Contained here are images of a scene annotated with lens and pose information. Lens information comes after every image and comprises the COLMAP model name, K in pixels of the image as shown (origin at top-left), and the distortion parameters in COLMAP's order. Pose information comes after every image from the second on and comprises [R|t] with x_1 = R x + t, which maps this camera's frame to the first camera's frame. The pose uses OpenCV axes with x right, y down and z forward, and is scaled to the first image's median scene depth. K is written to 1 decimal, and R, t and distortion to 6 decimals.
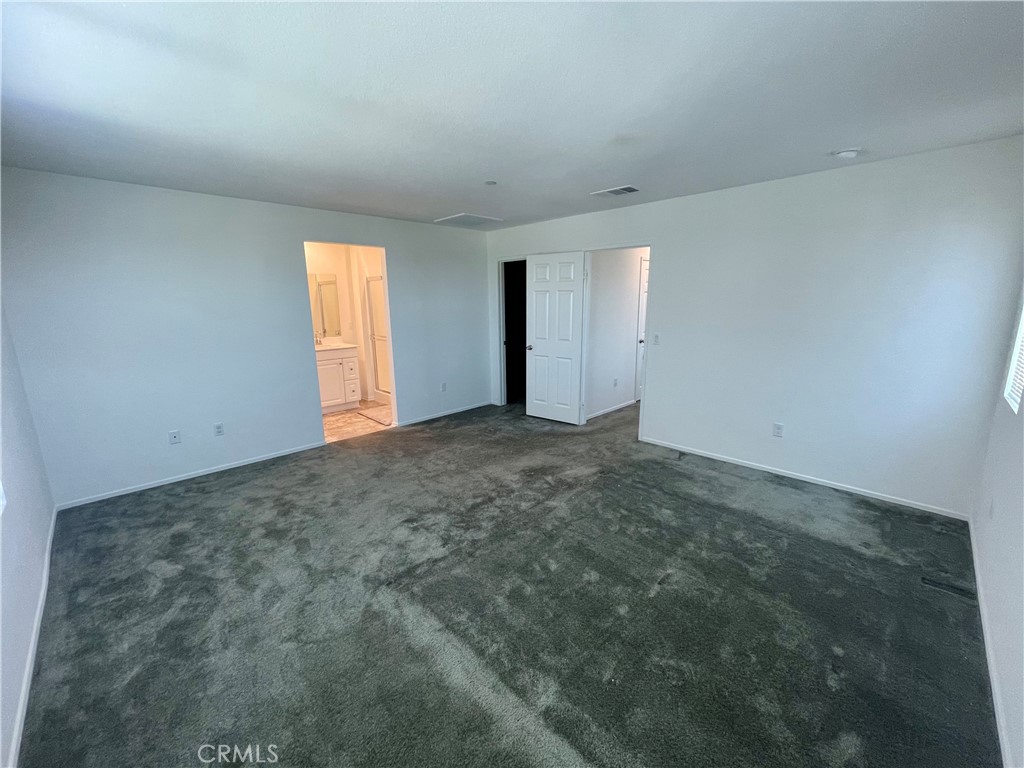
lens RADIAL K [[412.7, 0, 512.0], [0, 412.7, 384.0], [0, 0, 1]] dist [-0.000248, -0.000018]
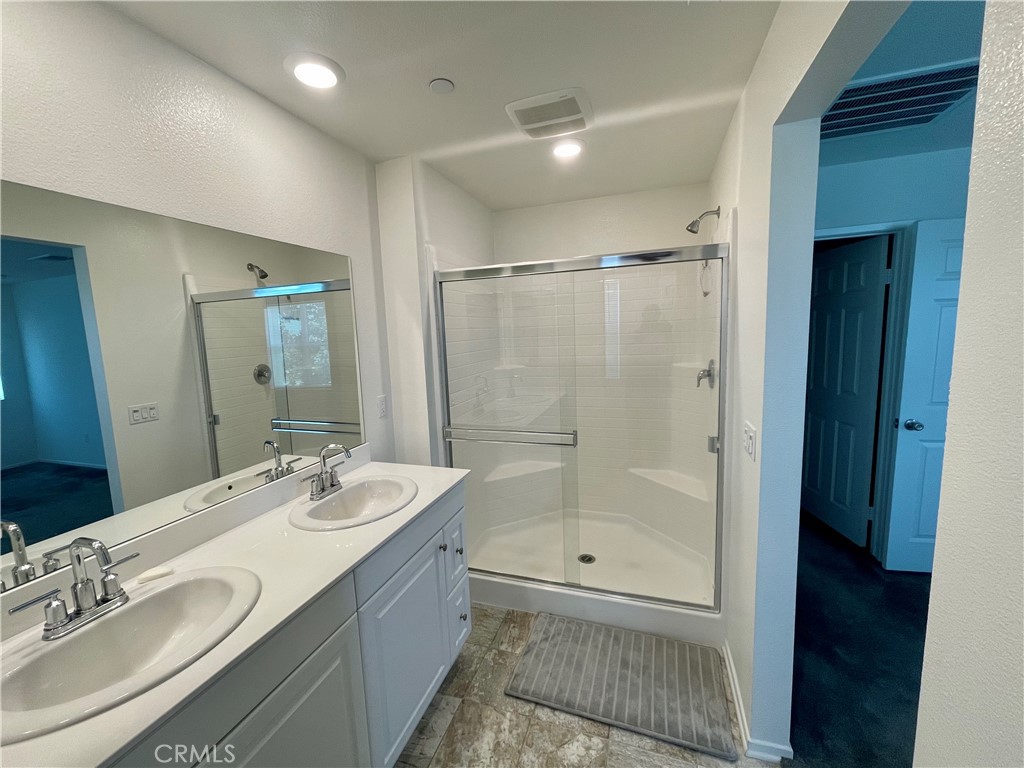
lens RADIAL K [[412.7, 0, 512.0], [0, 412.7, 384.0], [0, 0, 1]] dist [-0.000248, -0.000018]
pose [[0.897701, -0.074608, 0.434243, -0.456720], [0.115542, 0.990931, -0.068603, -0.128674], [-0.425186, 0.111758, 0.898180, 0.660717]]
